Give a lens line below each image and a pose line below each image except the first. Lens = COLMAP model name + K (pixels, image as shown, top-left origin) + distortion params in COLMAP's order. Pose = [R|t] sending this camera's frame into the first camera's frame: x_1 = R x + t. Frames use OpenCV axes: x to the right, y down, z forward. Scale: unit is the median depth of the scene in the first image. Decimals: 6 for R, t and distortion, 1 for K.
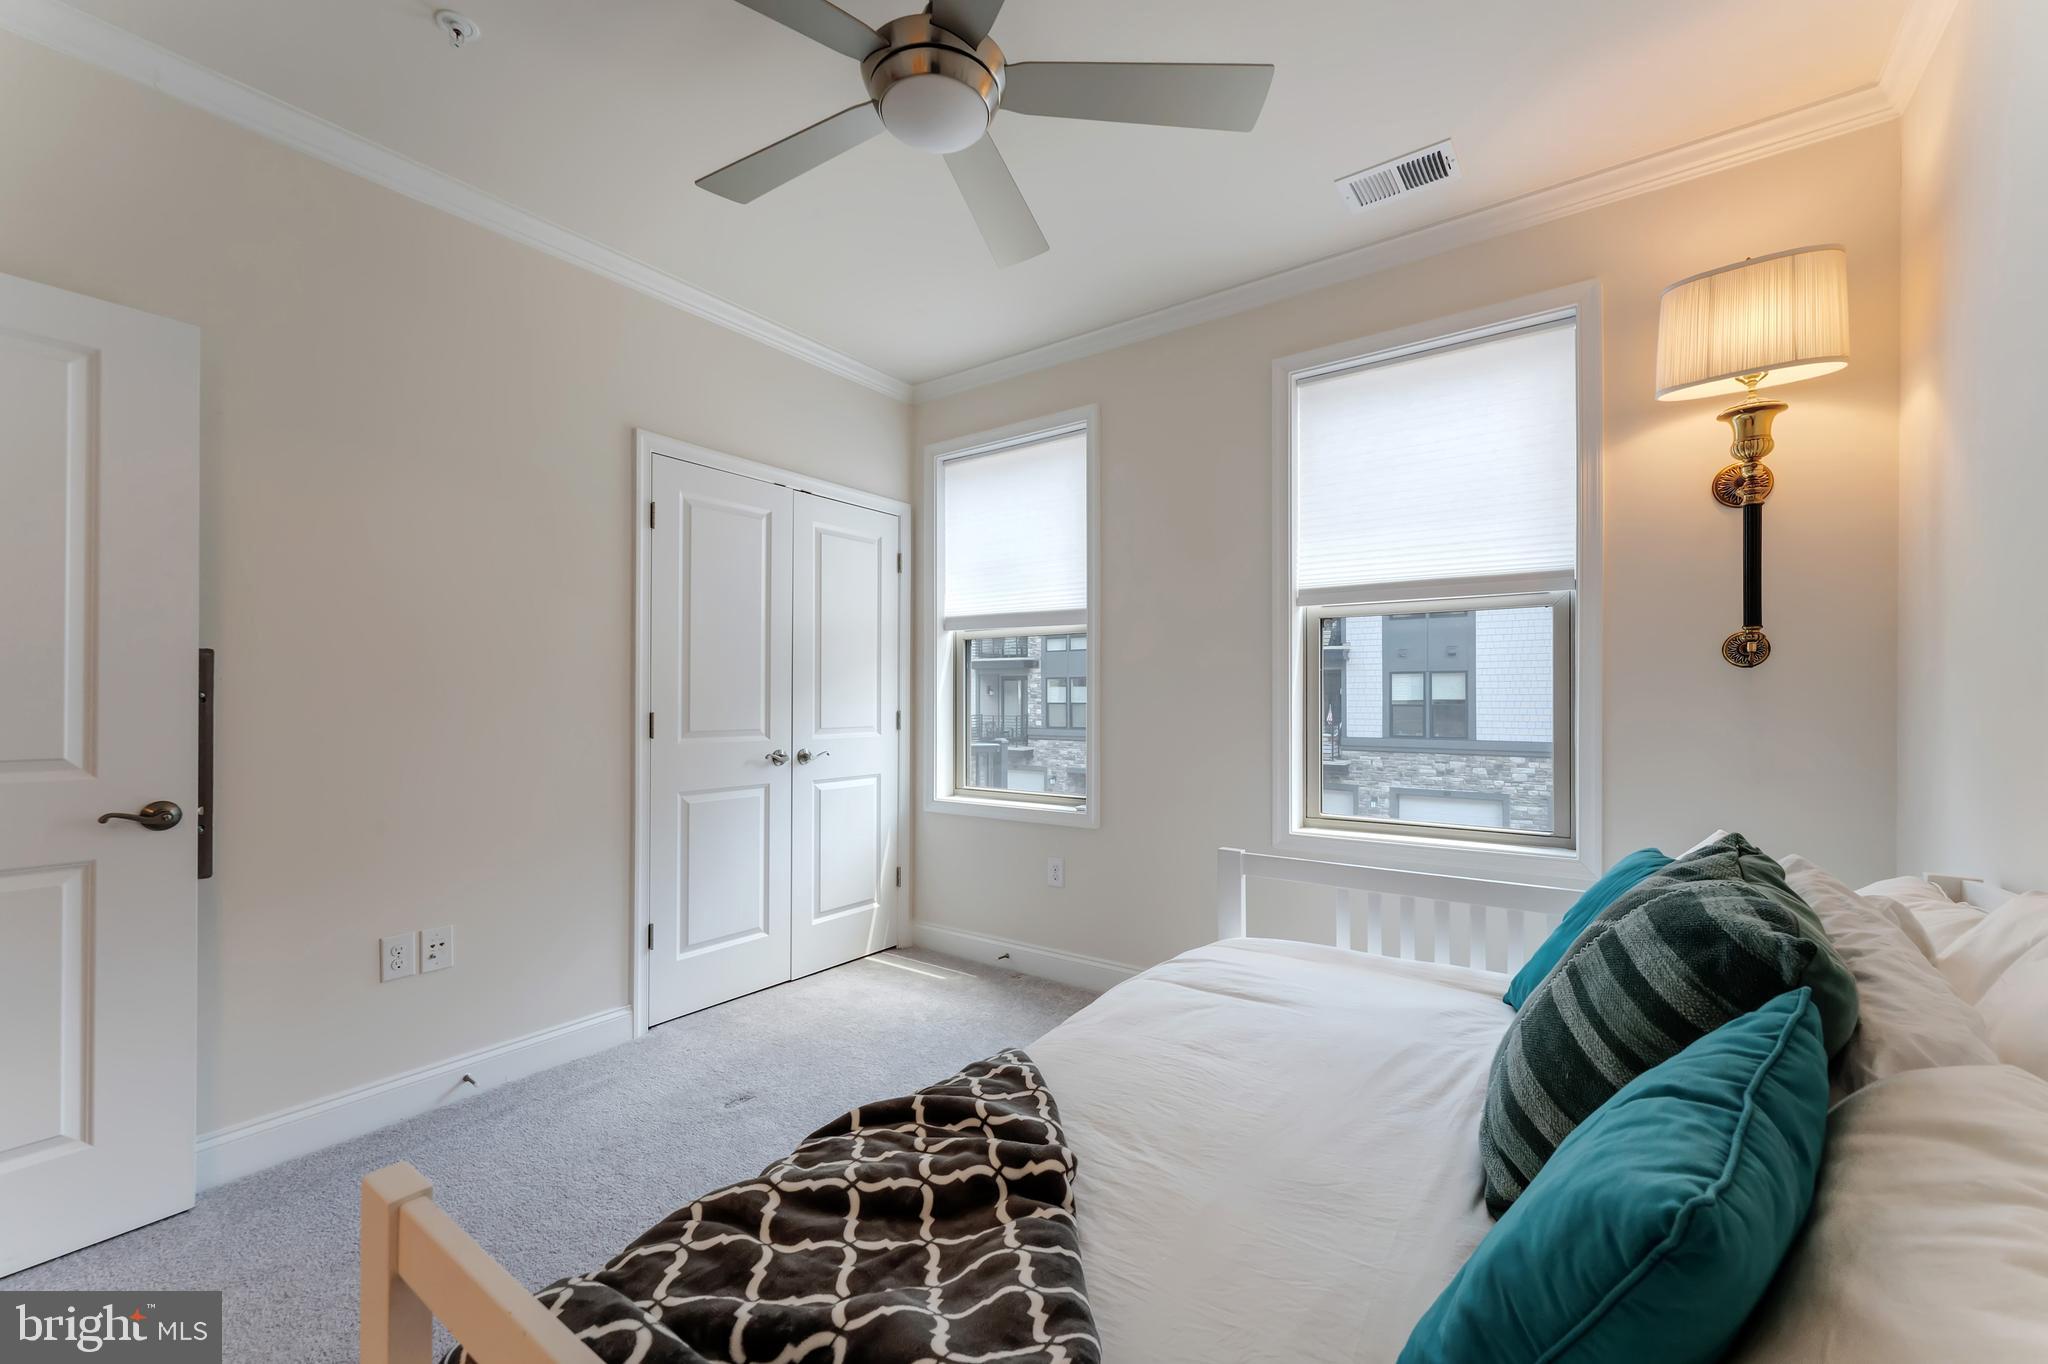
lens RADIAL K [[823.7, 0, 1027.7], [0, 823.7, 691.8], [0, 0, 1]] dist [-0.000473, -0.000057]
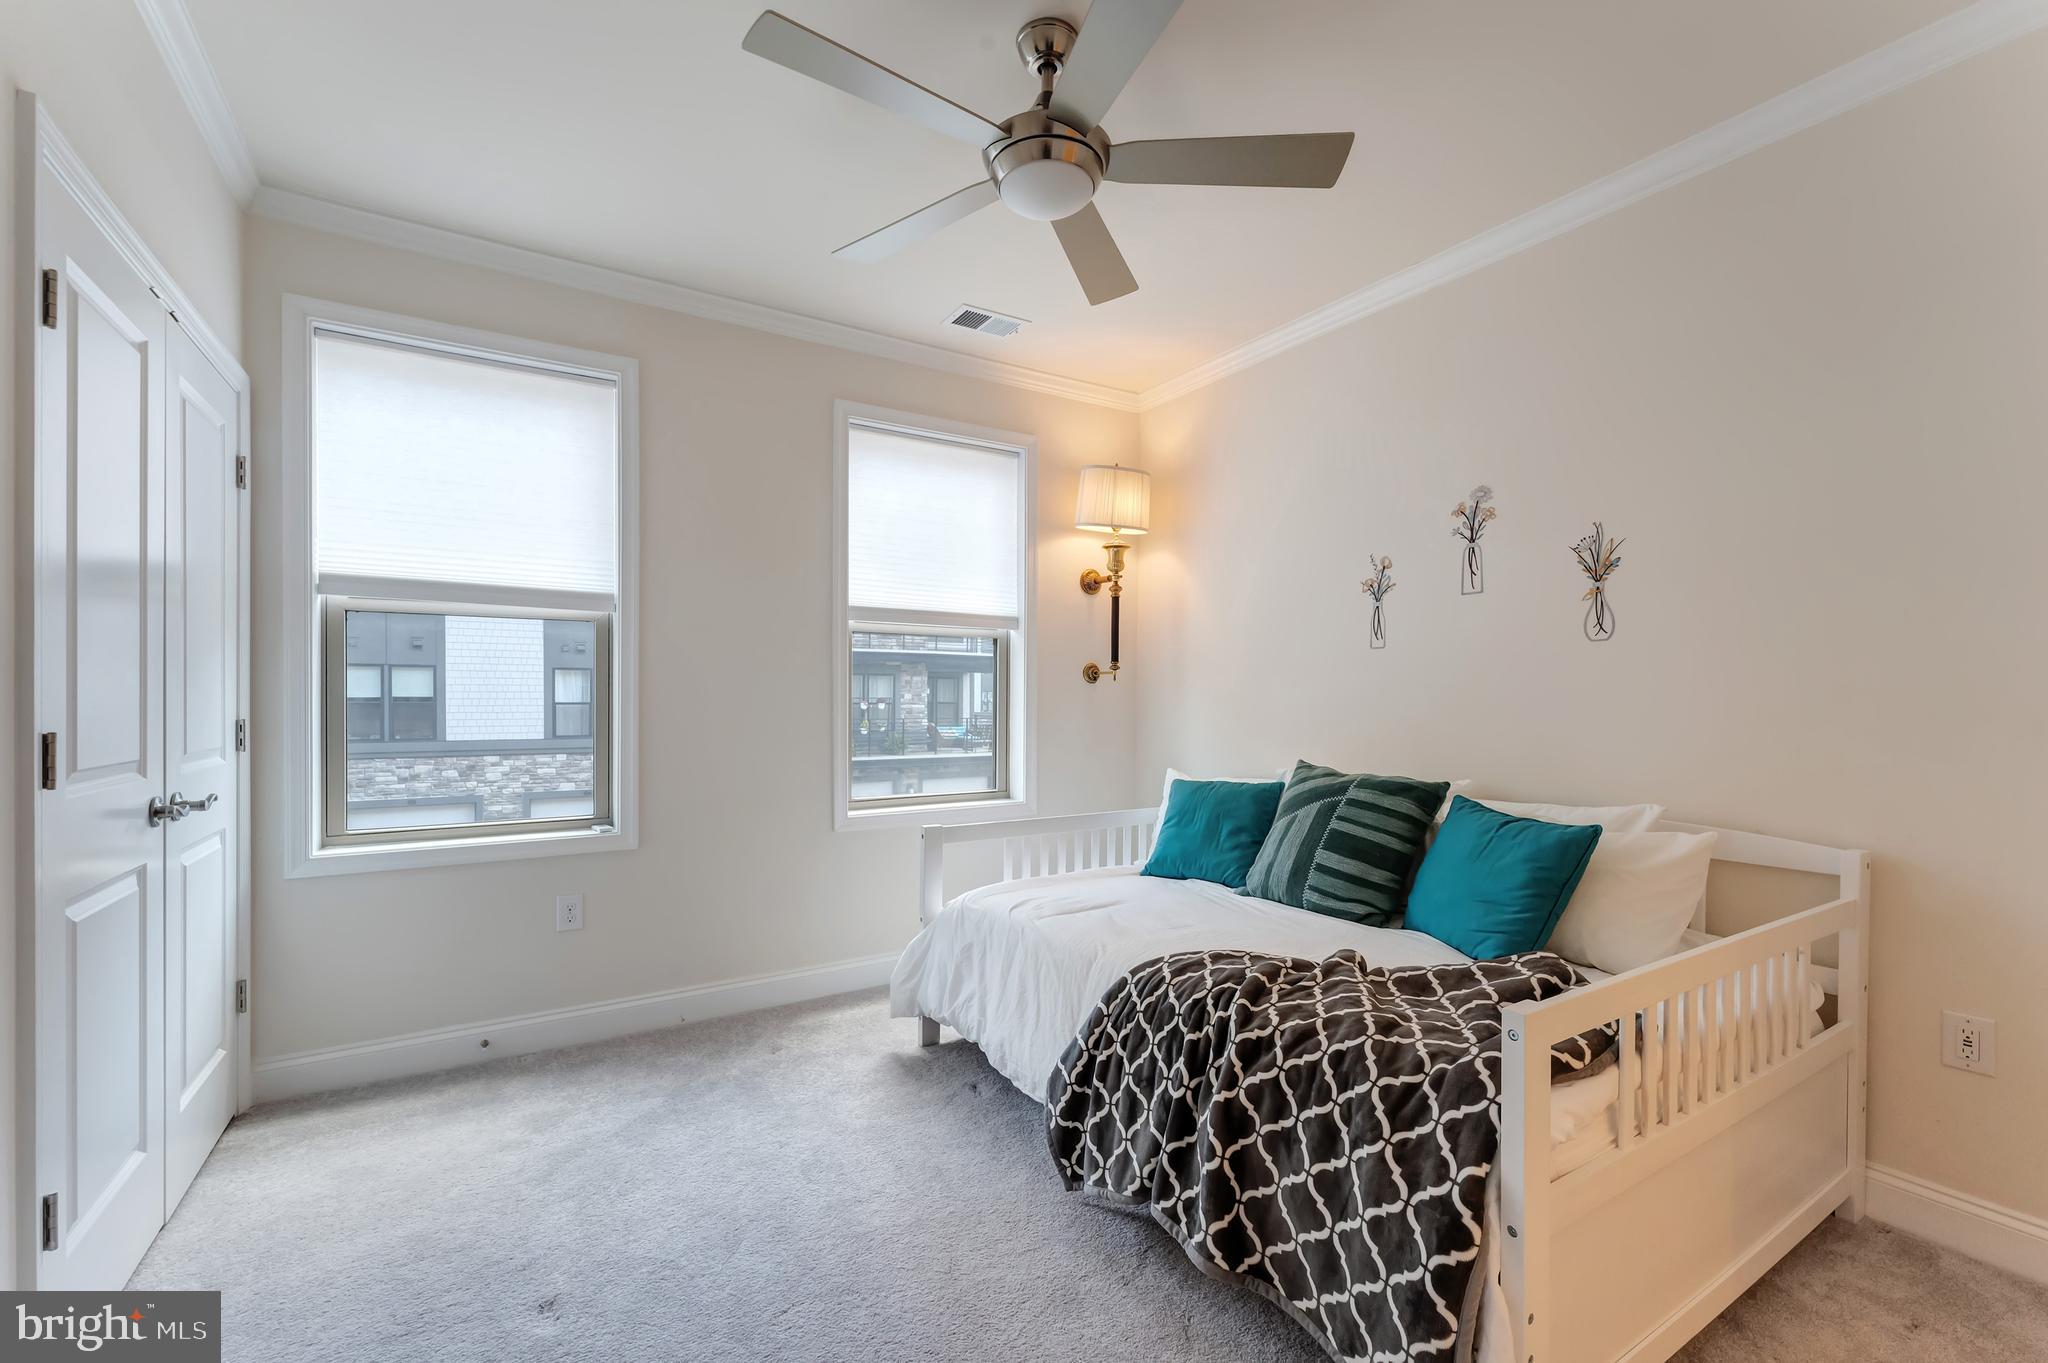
lens RADIAL K [[836.4, 0, 1025.7], [0, 836.4, 696.9], [0, 0, 1]] dist [0.001032, 0.000121]
pose [[0.385018, 0.002467, 0.922906, -0.247065], [-0.011522, 0.999931, 0.002134, -0.000331], [-0.922837, -0.011456, 0.385020, 0.119884]]
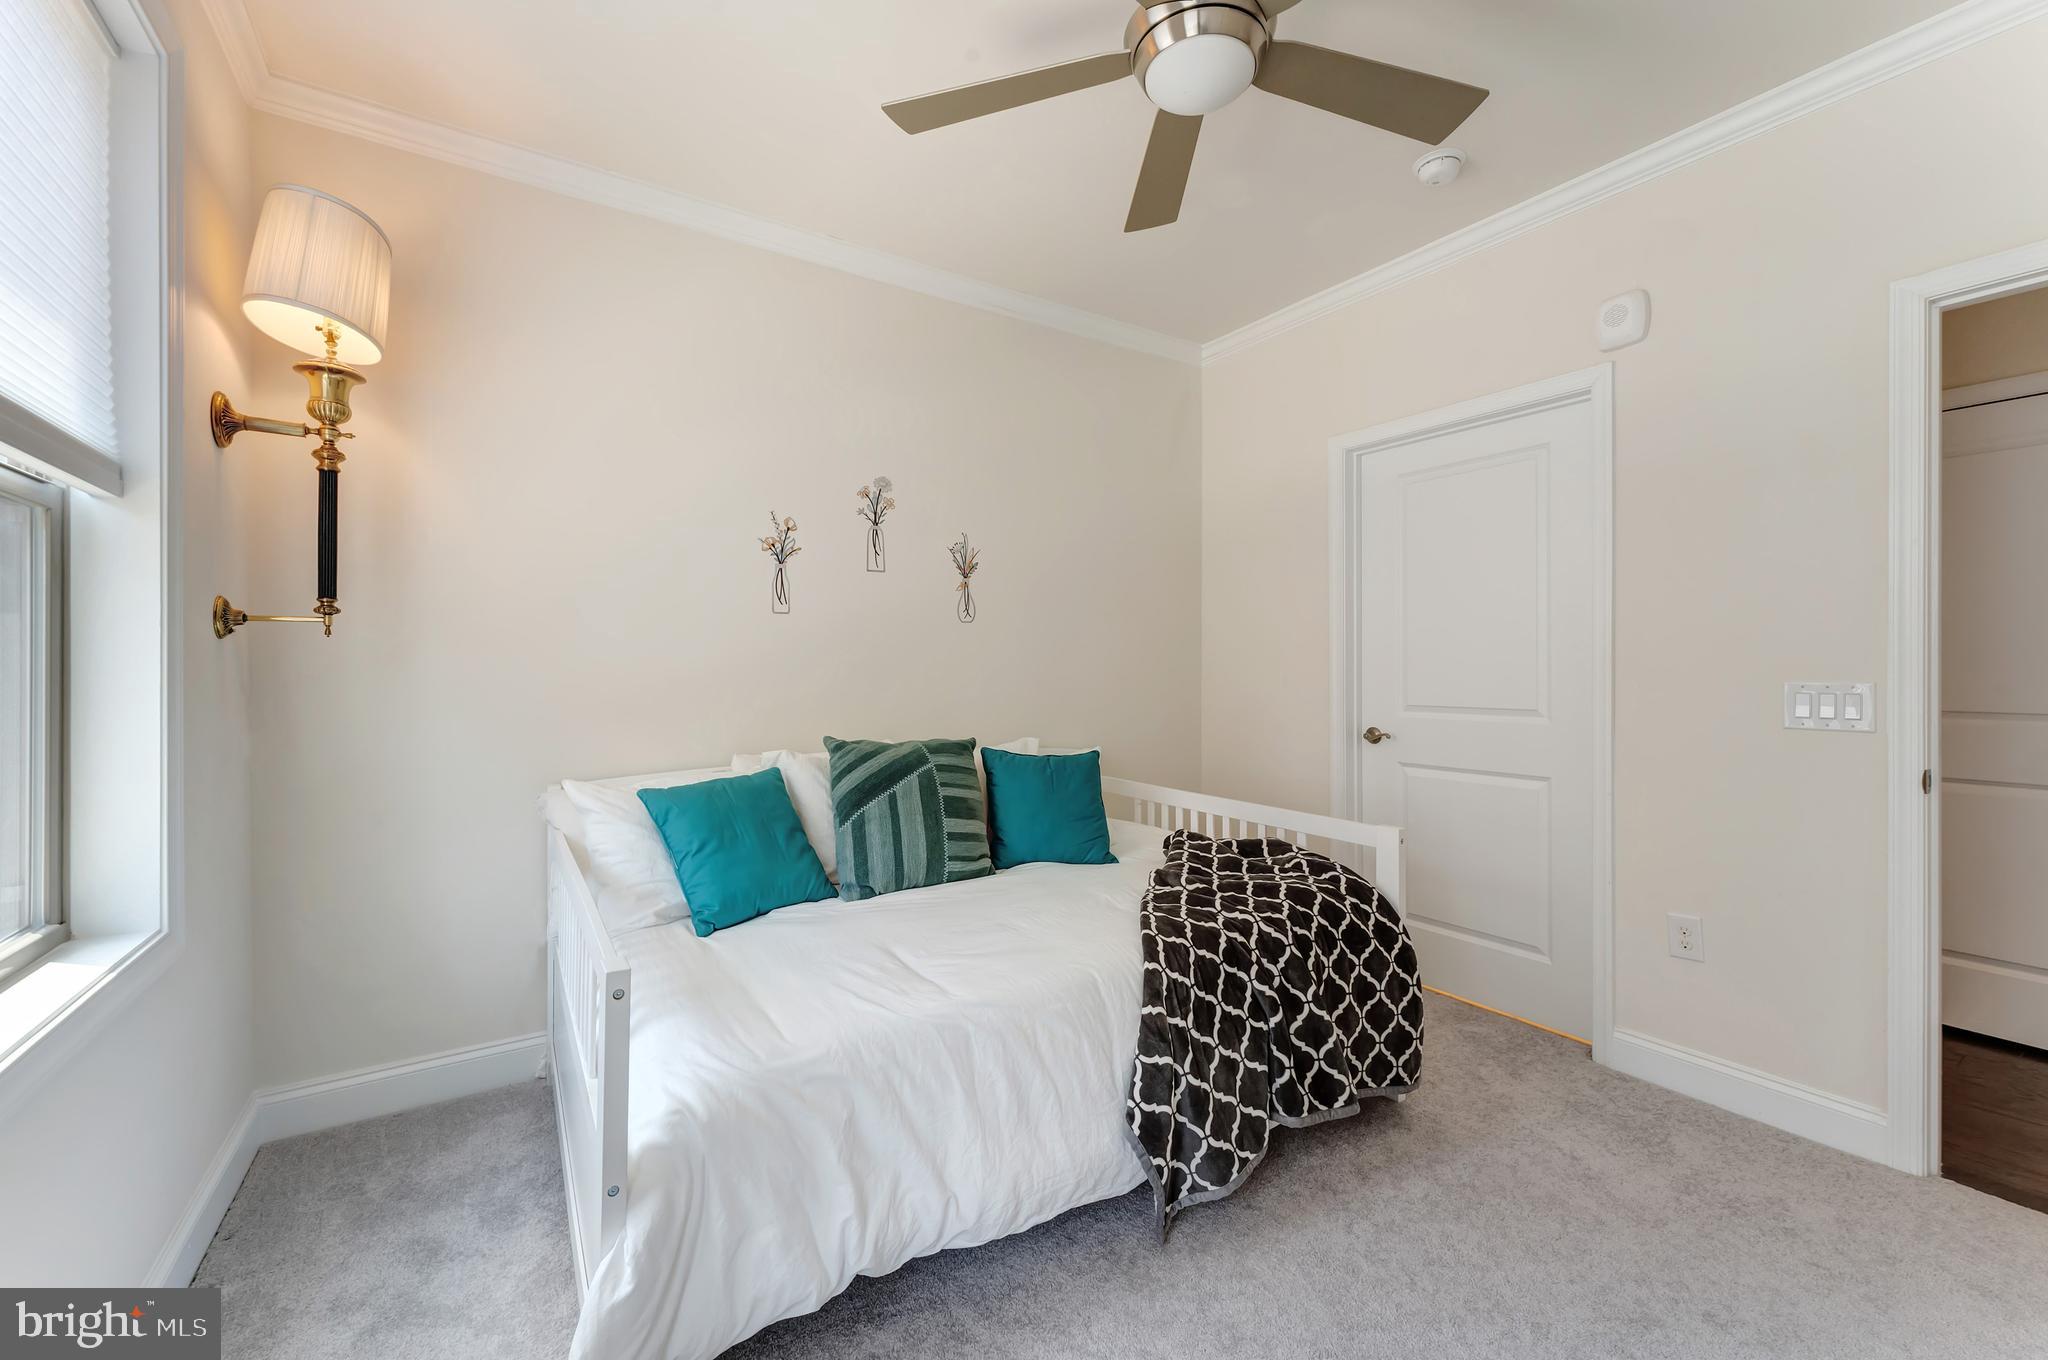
lens RADIAL K [[816.3, 0, 1007.3], [0, 816.3, 669.8], [0, 0, 1]] dist [0.000302, 0.000000]
pose [[-0.914782, 0.005883, 0.403905, -0.058094], [0.001938, 0.999946, -0.010176, 0.004447], [-0.403944, -0.008526, -0.914744, 0.405611]]
